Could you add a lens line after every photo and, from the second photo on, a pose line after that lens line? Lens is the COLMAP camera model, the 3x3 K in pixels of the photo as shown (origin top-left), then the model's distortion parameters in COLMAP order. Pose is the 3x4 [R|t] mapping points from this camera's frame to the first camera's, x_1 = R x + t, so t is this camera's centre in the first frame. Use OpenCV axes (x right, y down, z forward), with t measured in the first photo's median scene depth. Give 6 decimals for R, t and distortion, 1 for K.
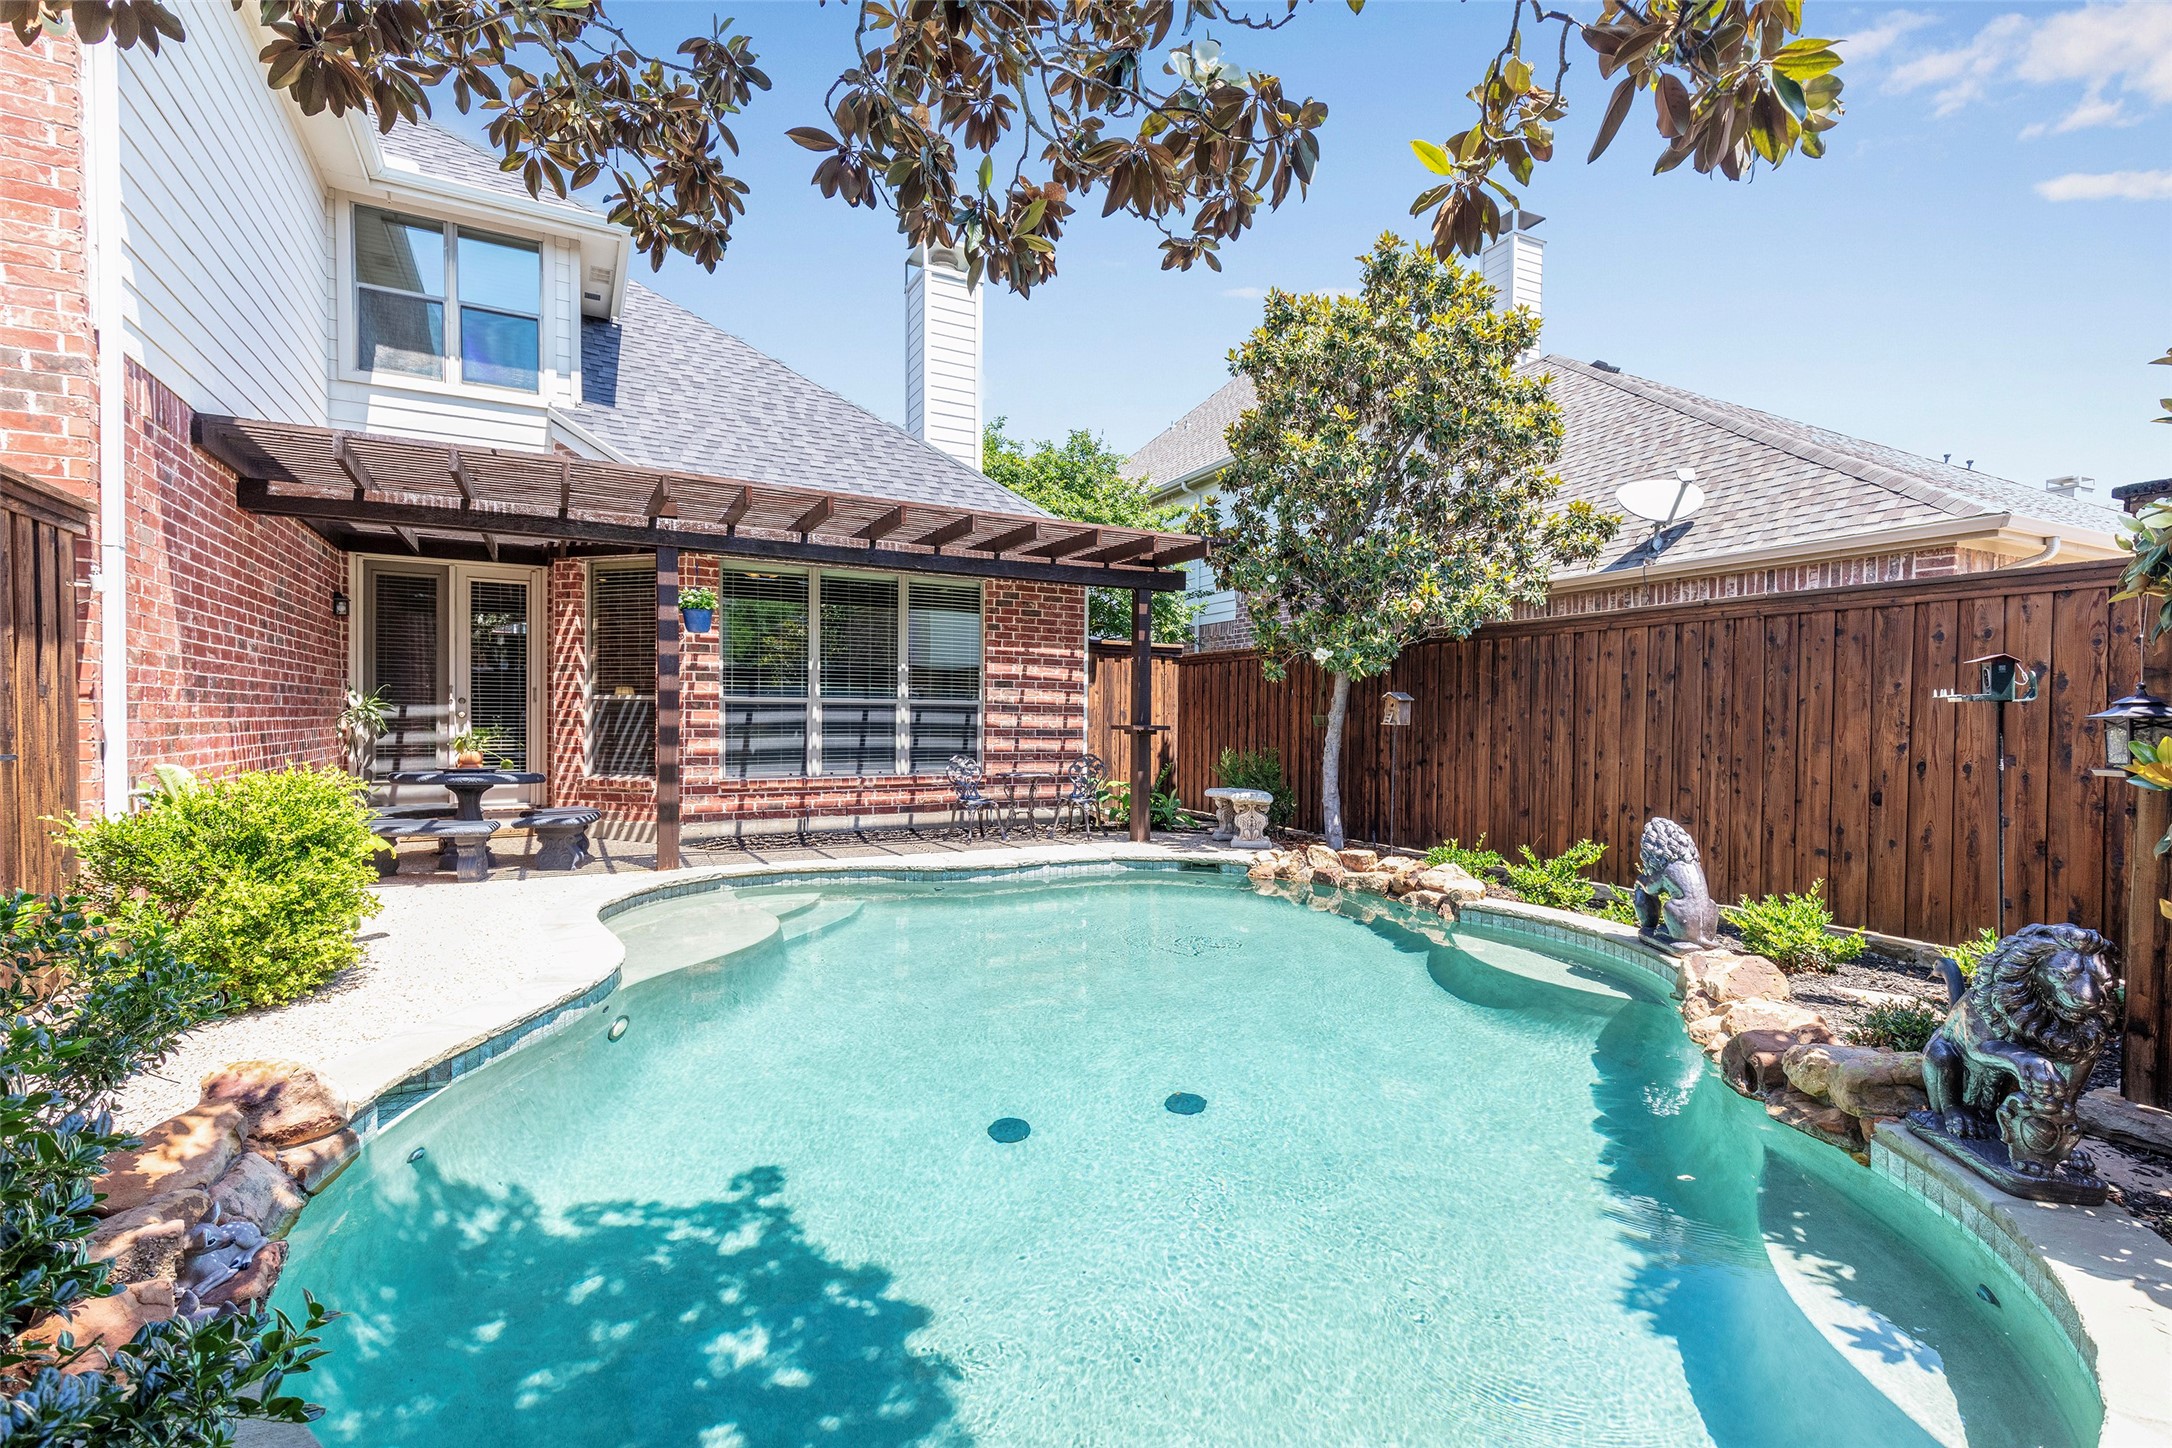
lens RADIAL K [[964.2, 0, 1090.8], [0, 964.2, 737.4], [0, 0, 1]] dist [0.001882, 0.000338]
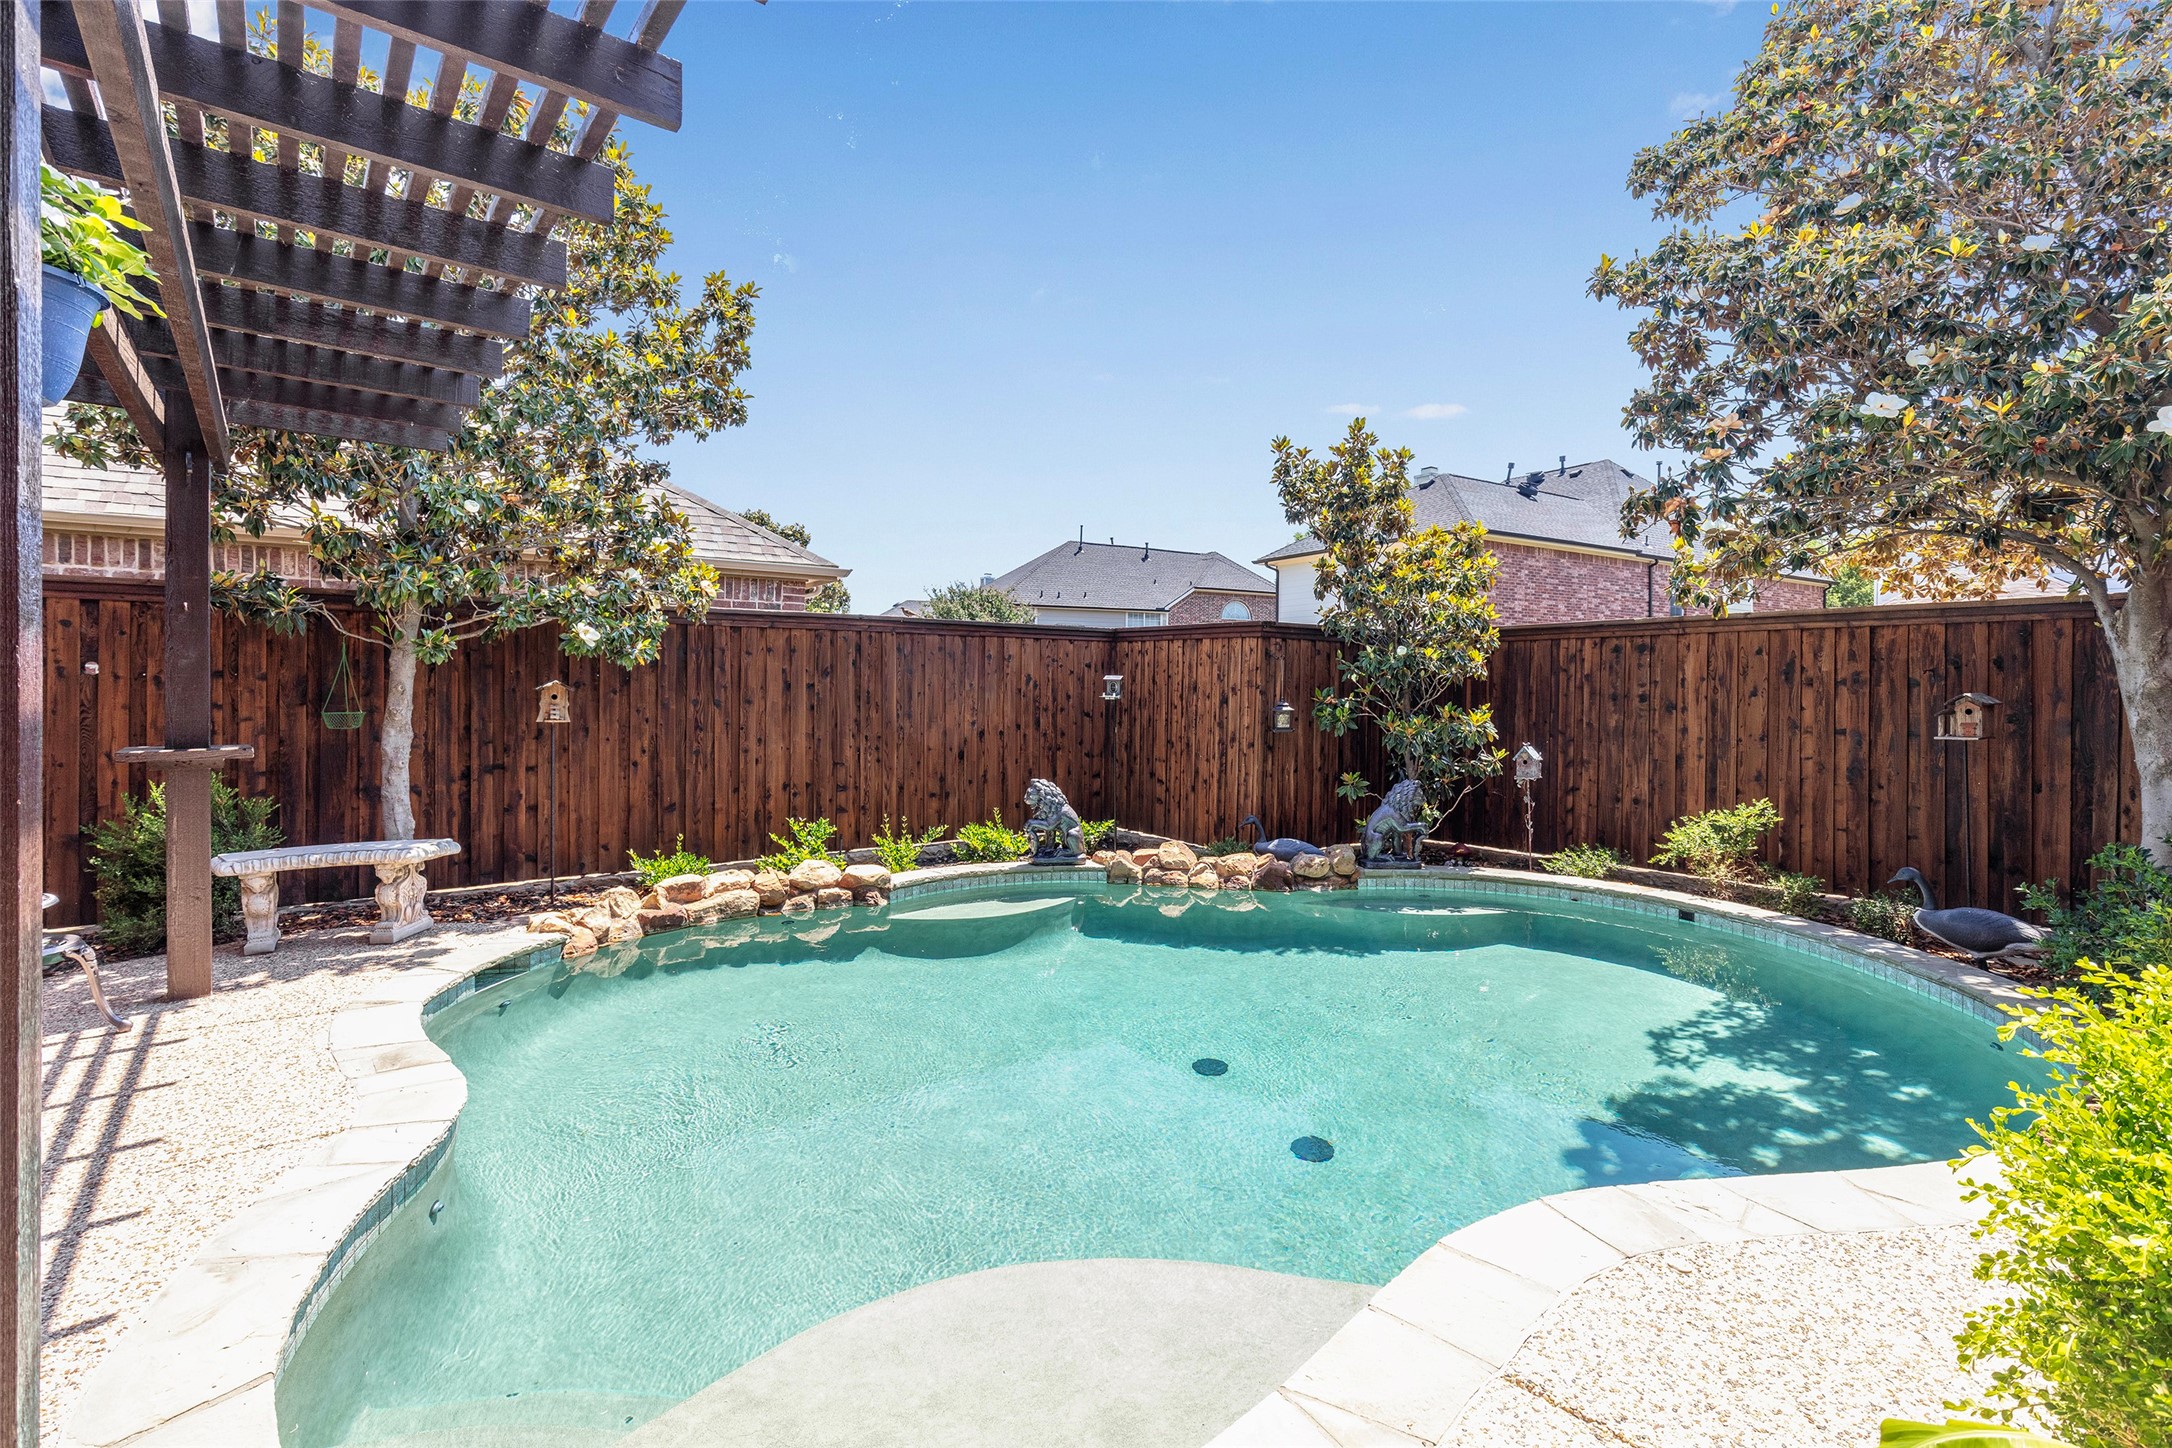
lens RADIAL K [[972.8, 0, 1122.6], [0, 972.8, 687.9], [0, 0, 1]] dist [0.003350, -0.000580]
pose [[-0.207398, -0.010456, 0.978201, -0.508922], [0.011190, 0.999852, 0.013060, -0.041955], [-0.978193, 0.013654, -0.207250, 0.670971]]
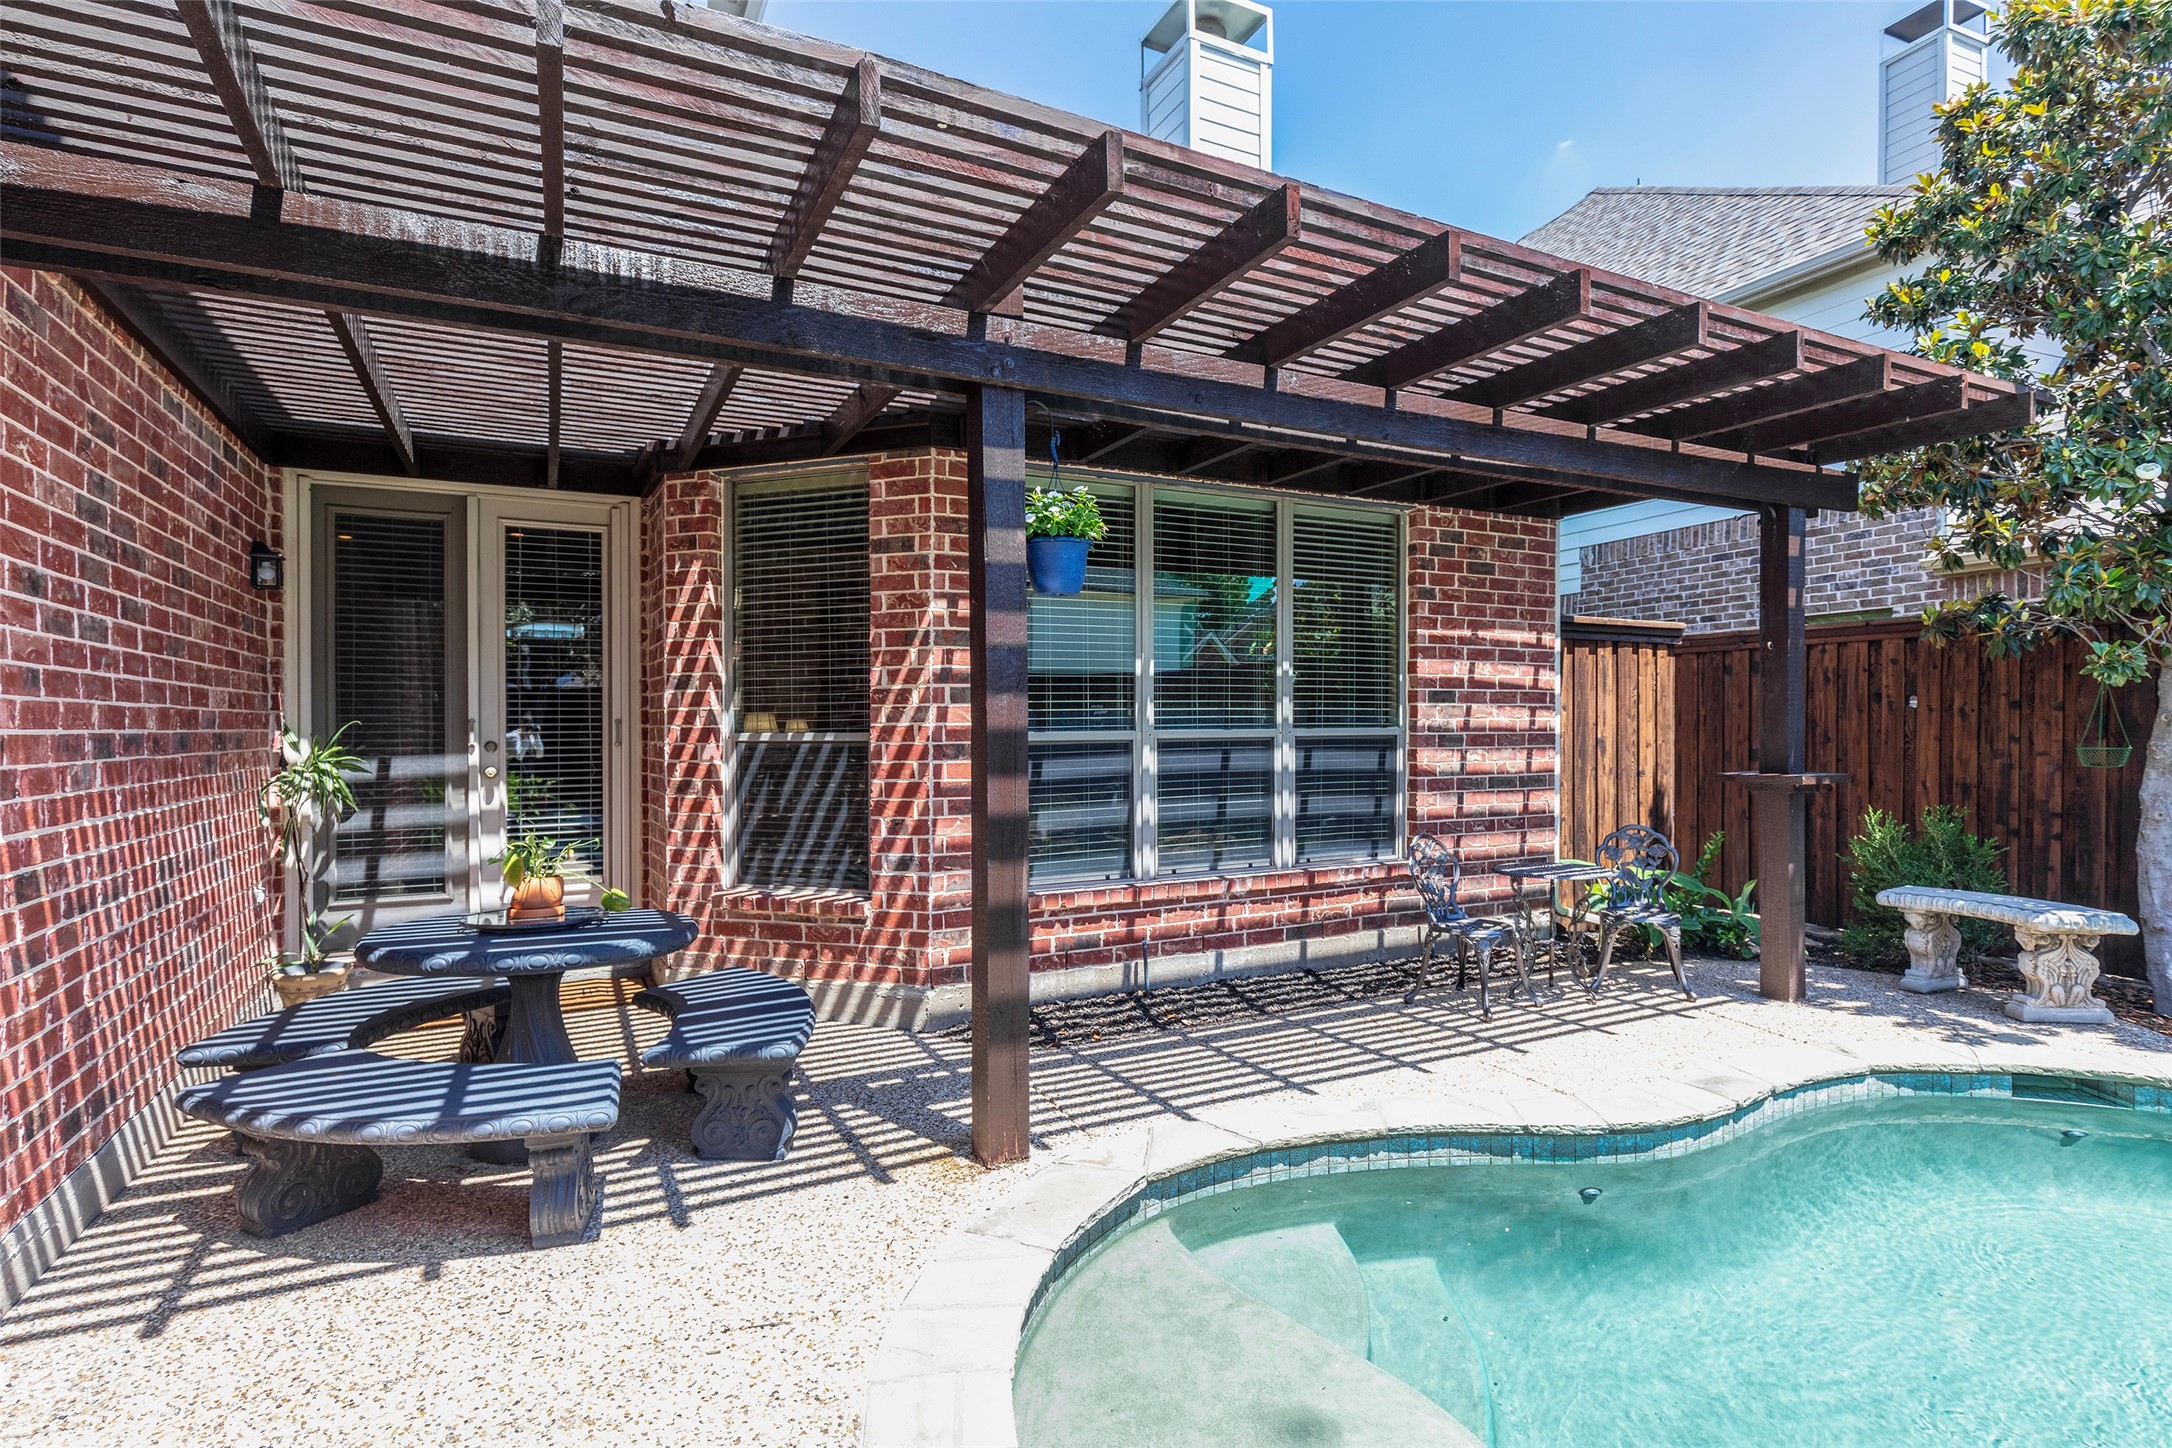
lens RADIAL K [[1064.7, 0, 1086.0], [0, 1064.7, 724.0], [0, 0, 1]] dist [-0.000979, -0.000474]
pose [[0.999275, -0.017191, -0.033957, -0.305486], [0.016487, 0.999645, -0.020927, -0.033200], [0.034305, 0.020352, 0.999204, 0.425994]]
